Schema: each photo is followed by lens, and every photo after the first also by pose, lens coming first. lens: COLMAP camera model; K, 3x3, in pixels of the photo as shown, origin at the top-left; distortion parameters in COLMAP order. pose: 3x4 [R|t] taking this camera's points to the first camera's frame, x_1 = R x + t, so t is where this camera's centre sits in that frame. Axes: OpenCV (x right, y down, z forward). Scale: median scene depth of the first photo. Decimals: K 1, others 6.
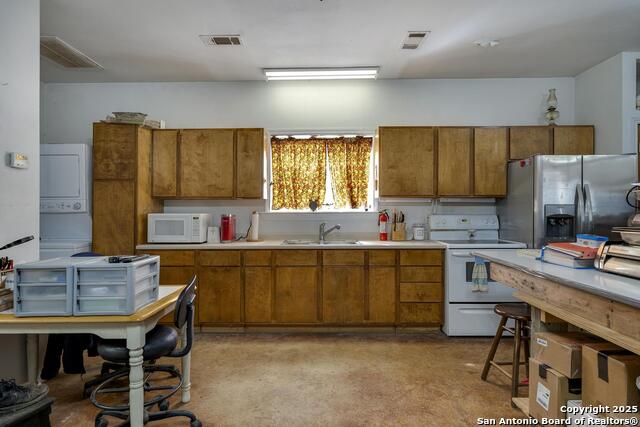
lens RADIAL K [[366.0, 0, 319.4], [0, 366.0, 203.4], [0, 0, 1]] dist [0.000942, 0.000857]
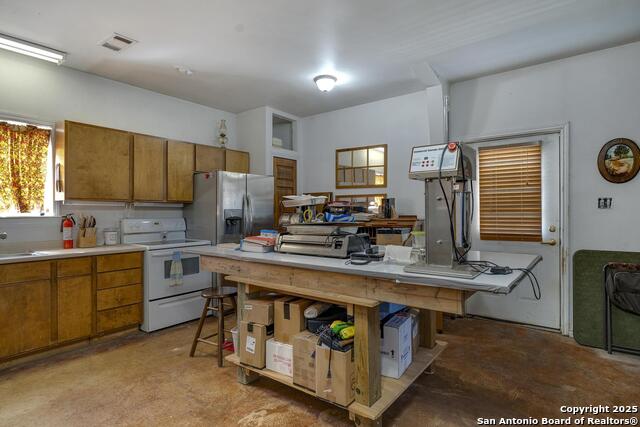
lens RADIAL K [[366.0, 0, 319.4], [0, 366.0, 203.4], [0, 0, 1]] dist [0.000942, 0.000857]
pose [[0.572257, 0.019835, 0.819835, -0.234831], [-0.009323, 0.999800, -0.017682, 0.001887], [-0.820022, 0.002475, 0.572327, -0.015659]]
